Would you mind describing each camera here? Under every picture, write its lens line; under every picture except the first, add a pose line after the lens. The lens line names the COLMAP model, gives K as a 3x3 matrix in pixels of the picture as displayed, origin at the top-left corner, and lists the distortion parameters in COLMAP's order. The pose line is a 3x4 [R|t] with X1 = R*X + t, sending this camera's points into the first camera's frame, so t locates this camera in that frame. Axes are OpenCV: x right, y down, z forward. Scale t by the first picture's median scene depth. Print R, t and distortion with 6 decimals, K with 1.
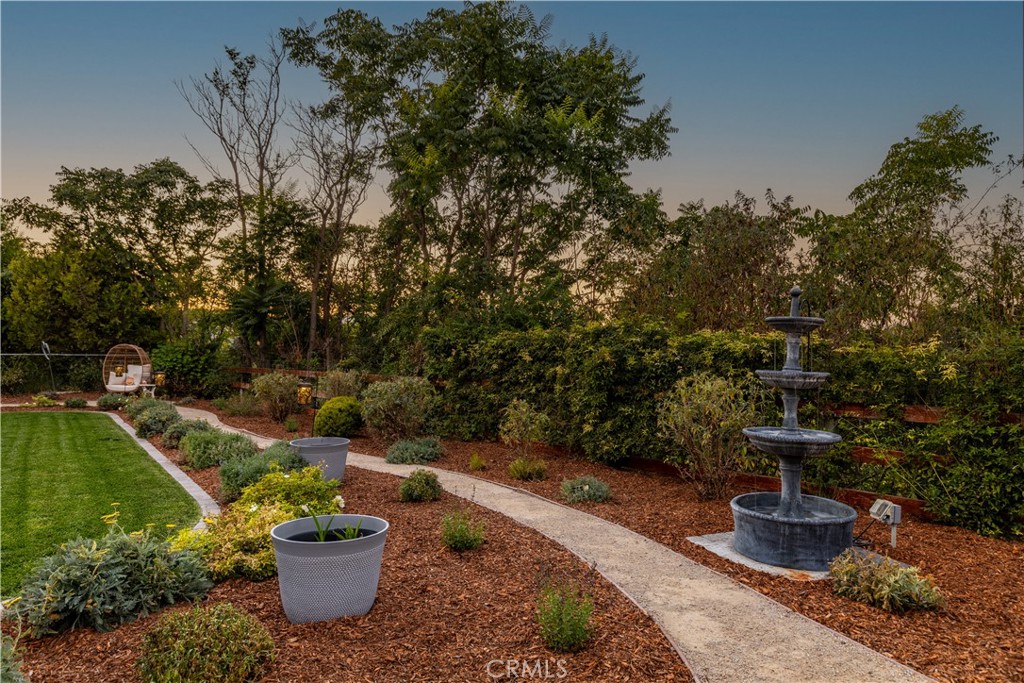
lens RADIAL K [[633.1, 0, 512.0], [0, 633.1, 341.5], [0, 0, 1]] dist [0.001469, 0.000044]
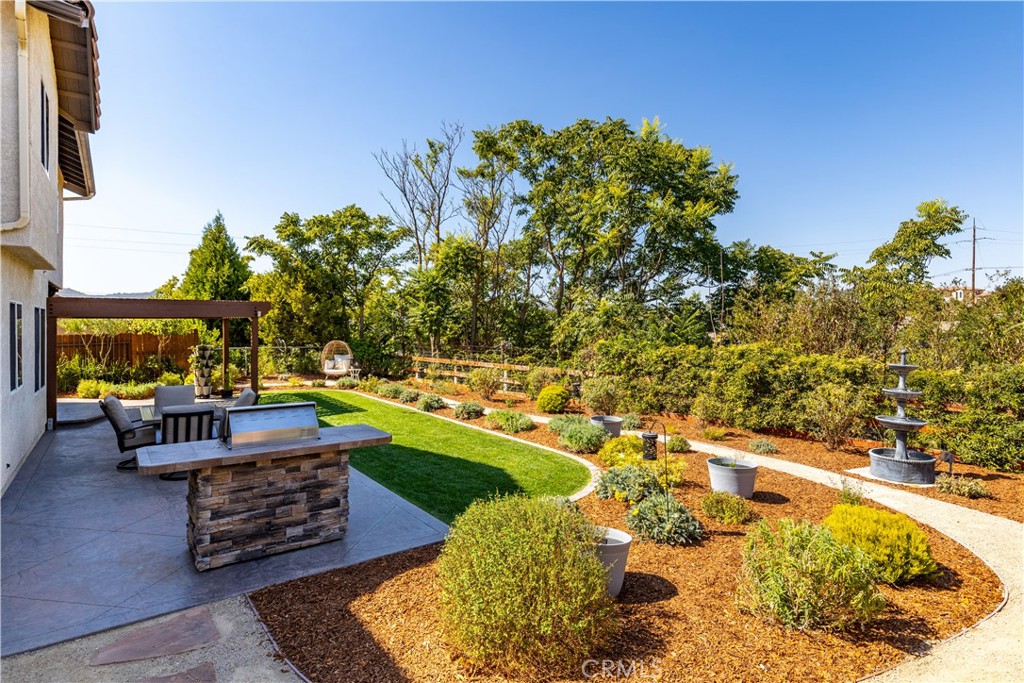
lens RADIAL K [[536.9, 0, 511.5], [0, 536.9, 310.0], [0, 0, 1]] dist [-0.003418, -0.000853]
pose [[0.999859, 0.003397, -0.016473, -0.384636], [-0.003687, 0.999839, -0.017562, -0.084412], [0.016410, 0.017620, 0.999710, -0.371623]]
